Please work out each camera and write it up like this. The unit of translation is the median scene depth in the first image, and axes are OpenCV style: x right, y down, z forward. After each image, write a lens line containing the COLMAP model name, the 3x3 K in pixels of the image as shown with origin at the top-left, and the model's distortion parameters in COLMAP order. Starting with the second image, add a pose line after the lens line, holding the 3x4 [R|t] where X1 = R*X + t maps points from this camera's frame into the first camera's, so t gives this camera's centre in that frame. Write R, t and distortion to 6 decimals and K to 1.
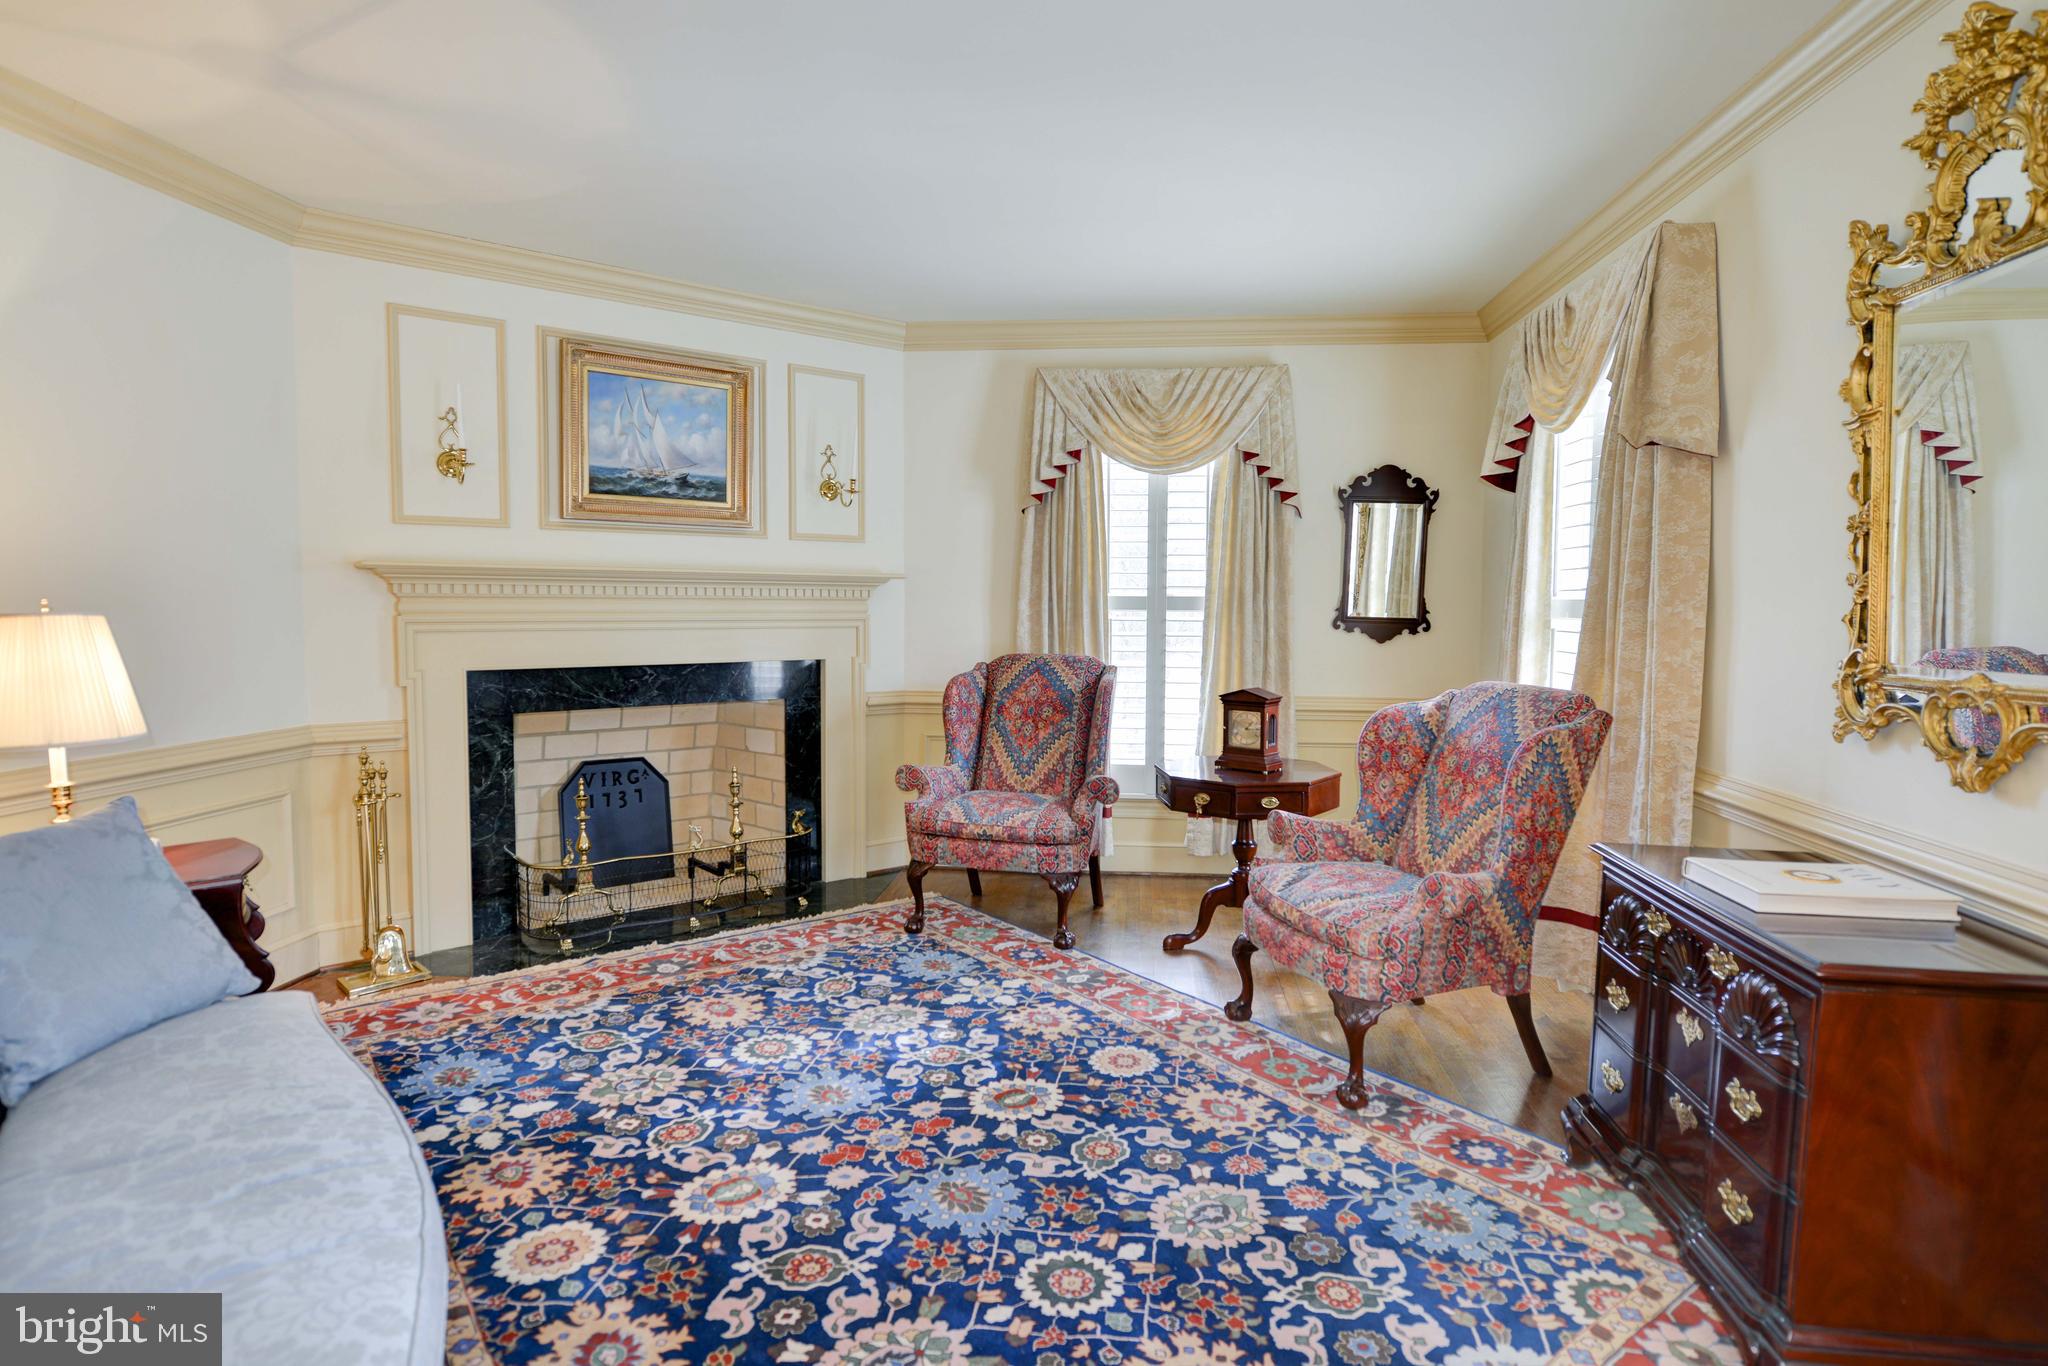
lens RADIAL K [[1043.4, 0, 1024.0], [0, 1043.4, 683.0], [0, 0, 1]] dist [-0.003771, -0.000042]
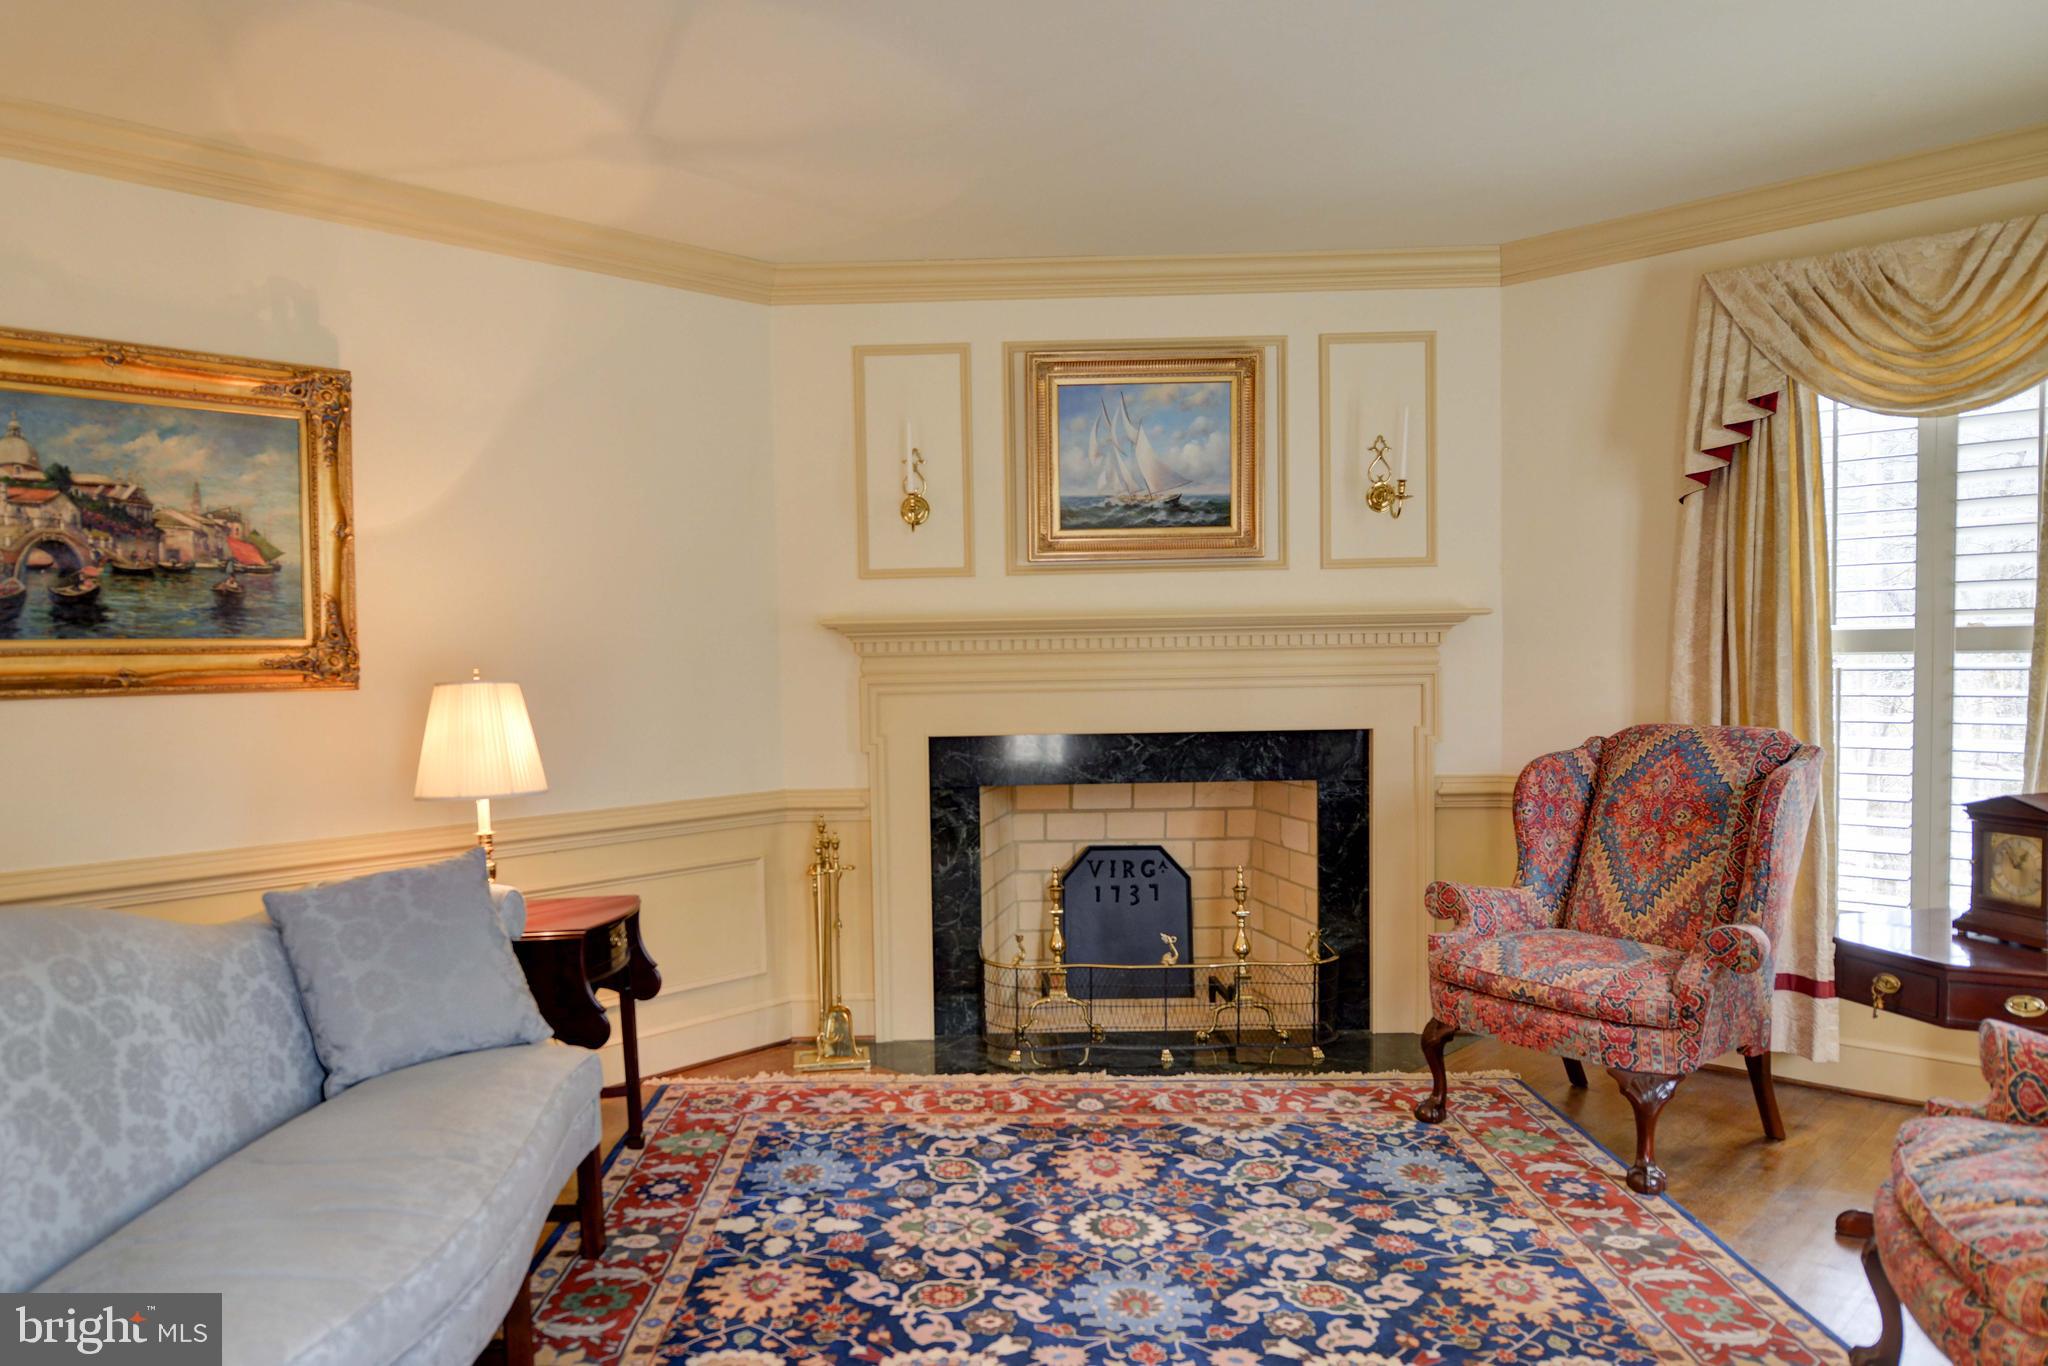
lens RADIAL K [[1362.2, 0, 1023.1], [0, 1362.2, 749.2], [0, 0, 1]] dist [-0.002447, 0.000529]
pose [[0.781069, 0.023020, -0.624020, 0.253128], [-0.024885, 0.999674, 0.005730, -0.009114], [0.623949, 0.011053, 0.781387, 0.117536]]
